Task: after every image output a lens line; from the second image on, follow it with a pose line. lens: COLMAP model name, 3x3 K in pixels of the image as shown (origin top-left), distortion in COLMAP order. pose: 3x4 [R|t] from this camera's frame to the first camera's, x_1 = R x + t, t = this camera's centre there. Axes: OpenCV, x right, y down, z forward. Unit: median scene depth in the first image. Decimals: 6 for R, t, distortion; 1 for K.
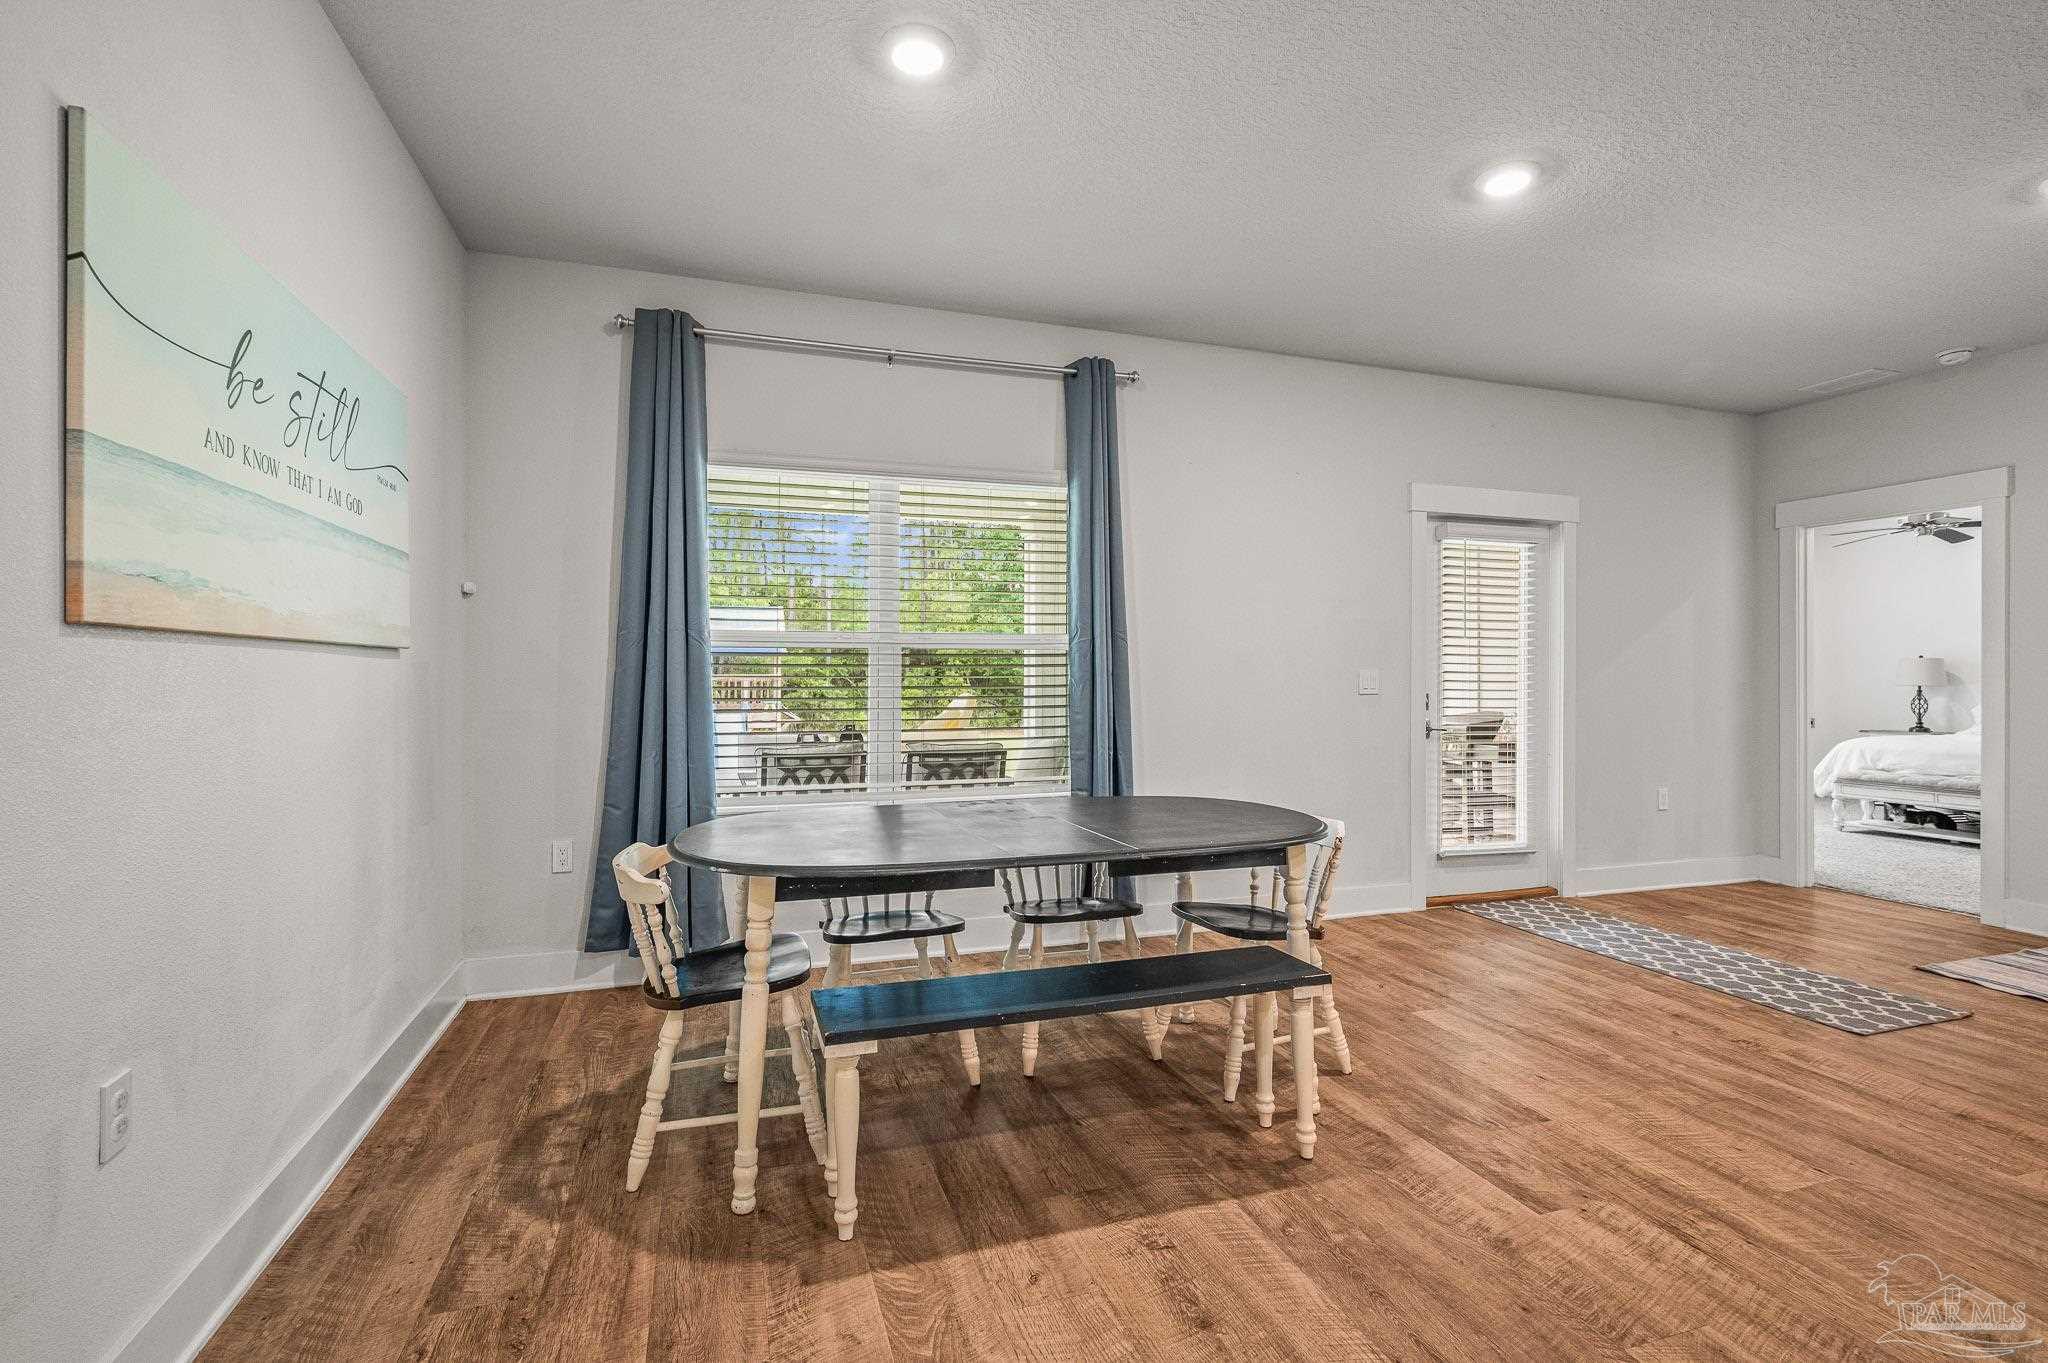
lens RADIAL K [[925.4, 0, 1016.2], [0, 925.4, 680.1], [0, 0, 1]] dist [0.000734, 0.000217]
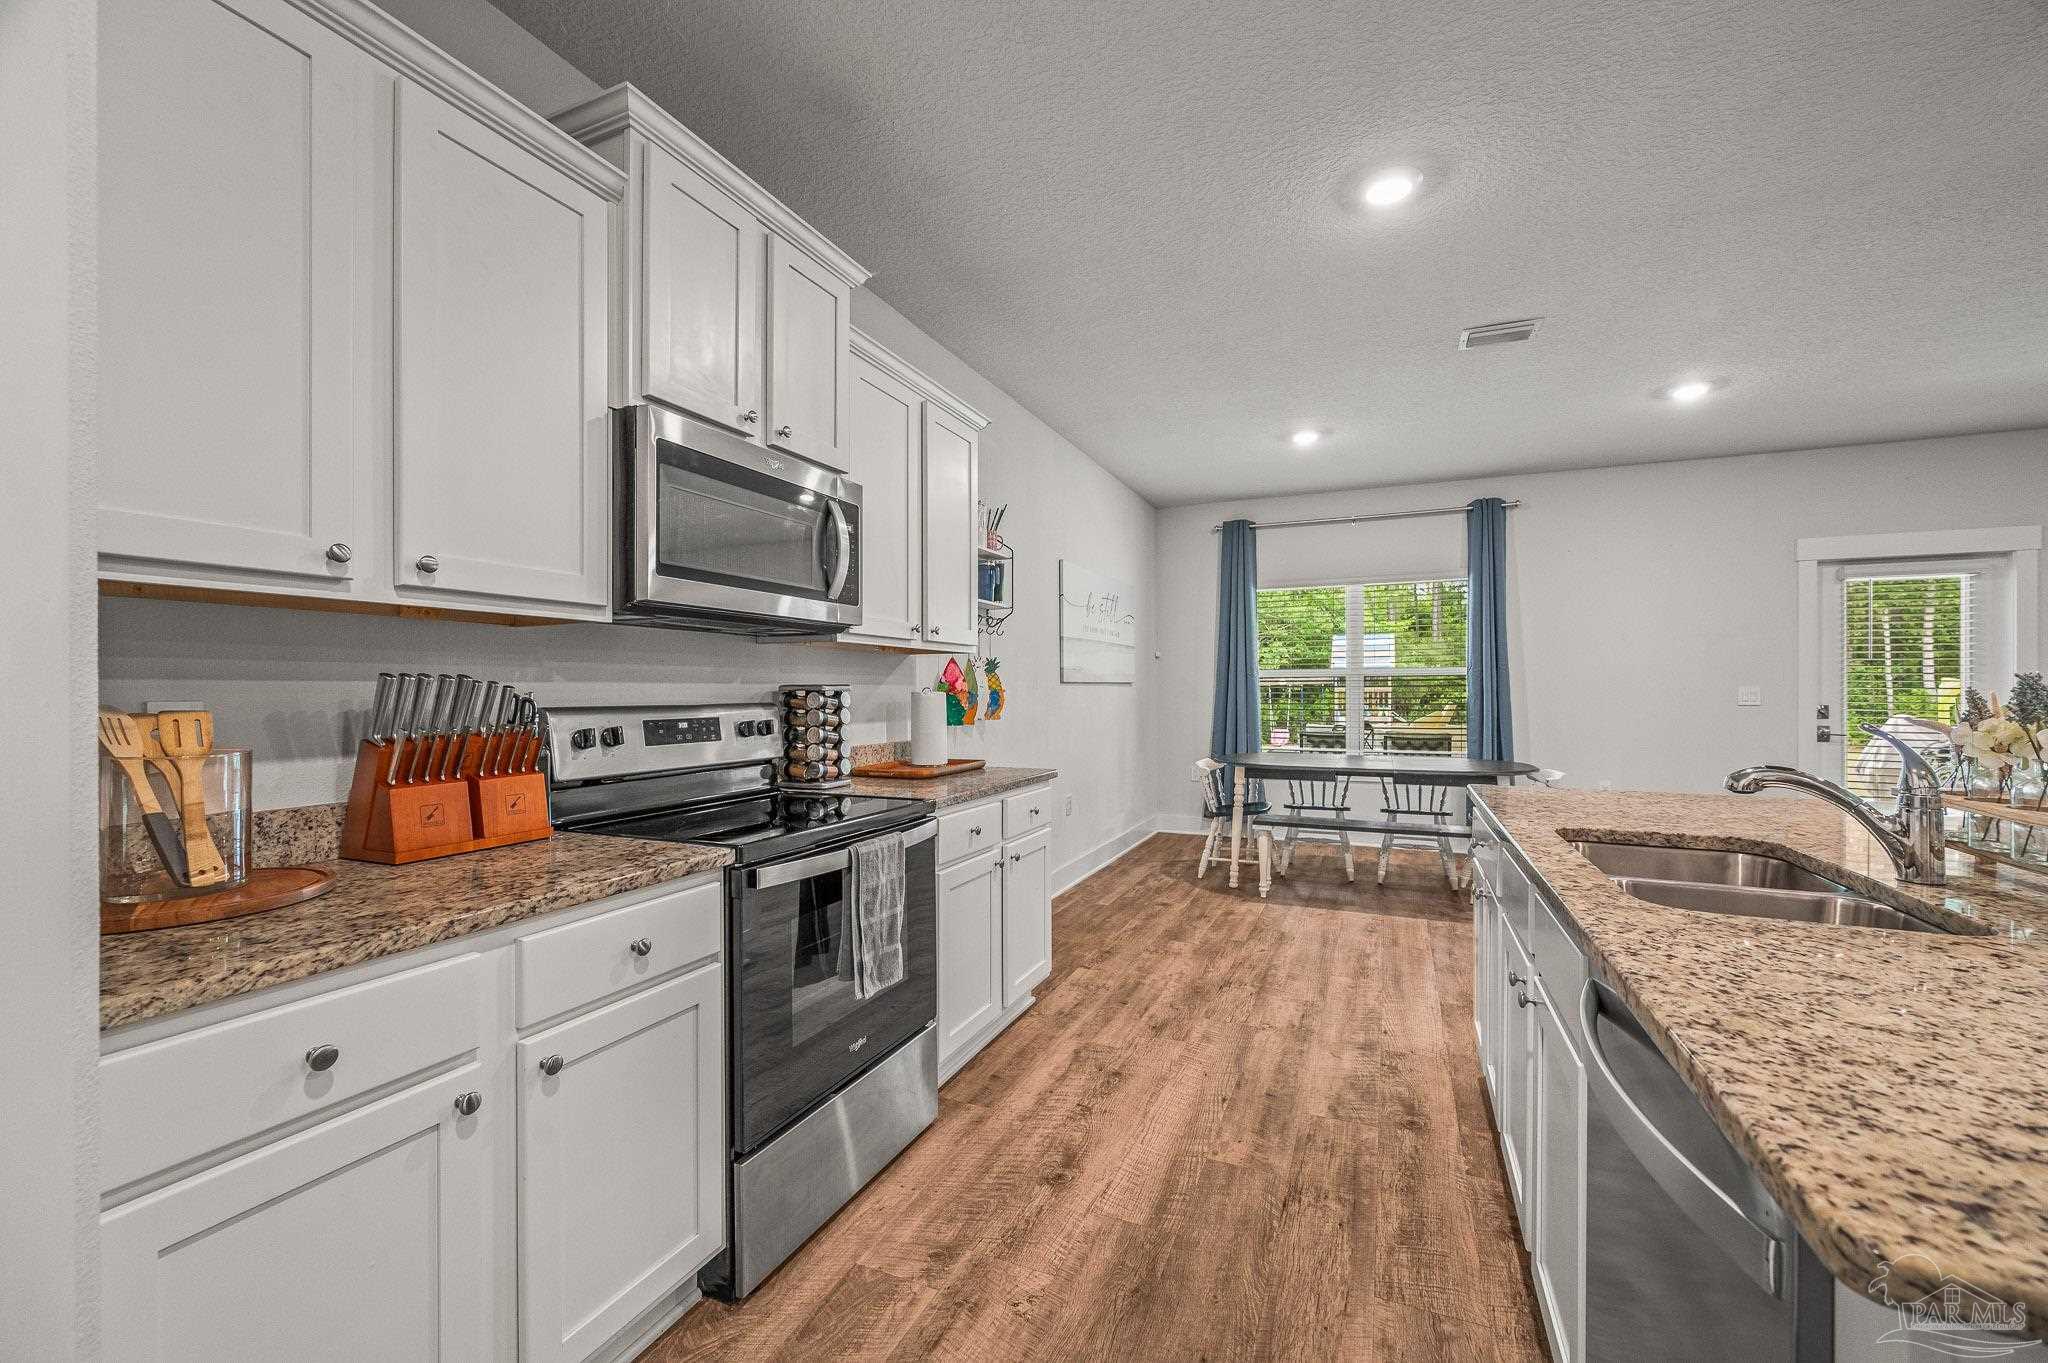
lens RADIAL K [[814.0, 0, 1032.3], [0, 814.0, 685.7], [0, 0, 1]] dist [-0.001559, 0.000008]
pose [[0.750088, -0.006614, -0.661304, 0.497825], [0.001052, 0.999961, -0.008808, -0.004963], [0.661337, 0.005911, 0.750066, -0.700881]]
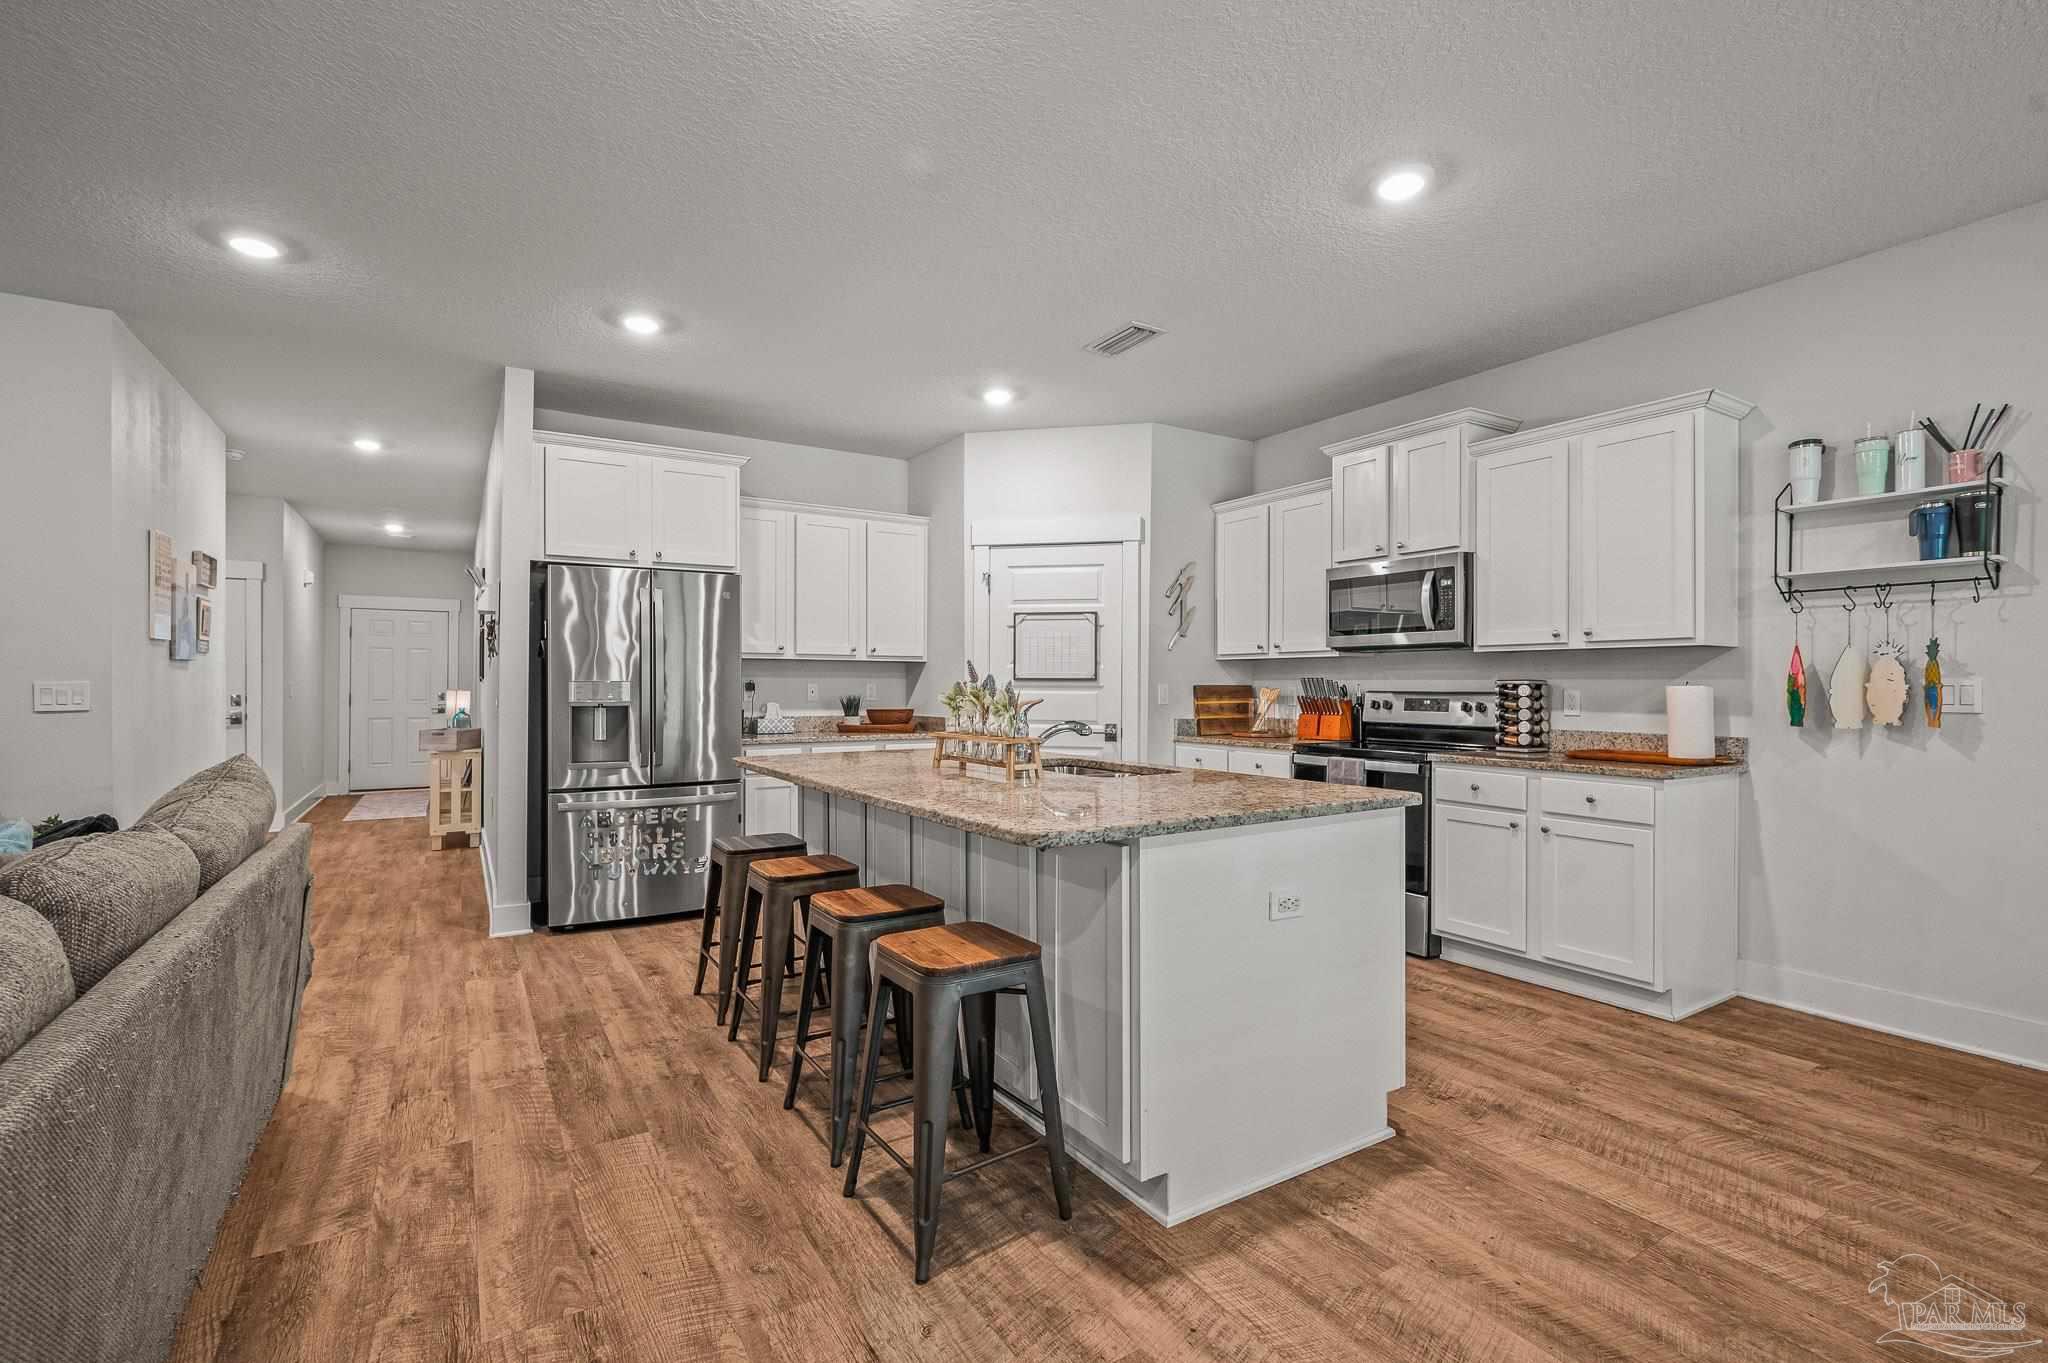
lens RADIAL K [[925.4, 0, 1024.5], [0, 925.4, 673.4], [0, 0, 1]] dist [0.000734, 0.000217]
pose [[-0.969065, -0.009048, -0.246639, 0.775654], [-0.006848, 0.999929, -0.009779, -0.005213], [0.246710, -0.007787, -0.969058, 0.715029]]
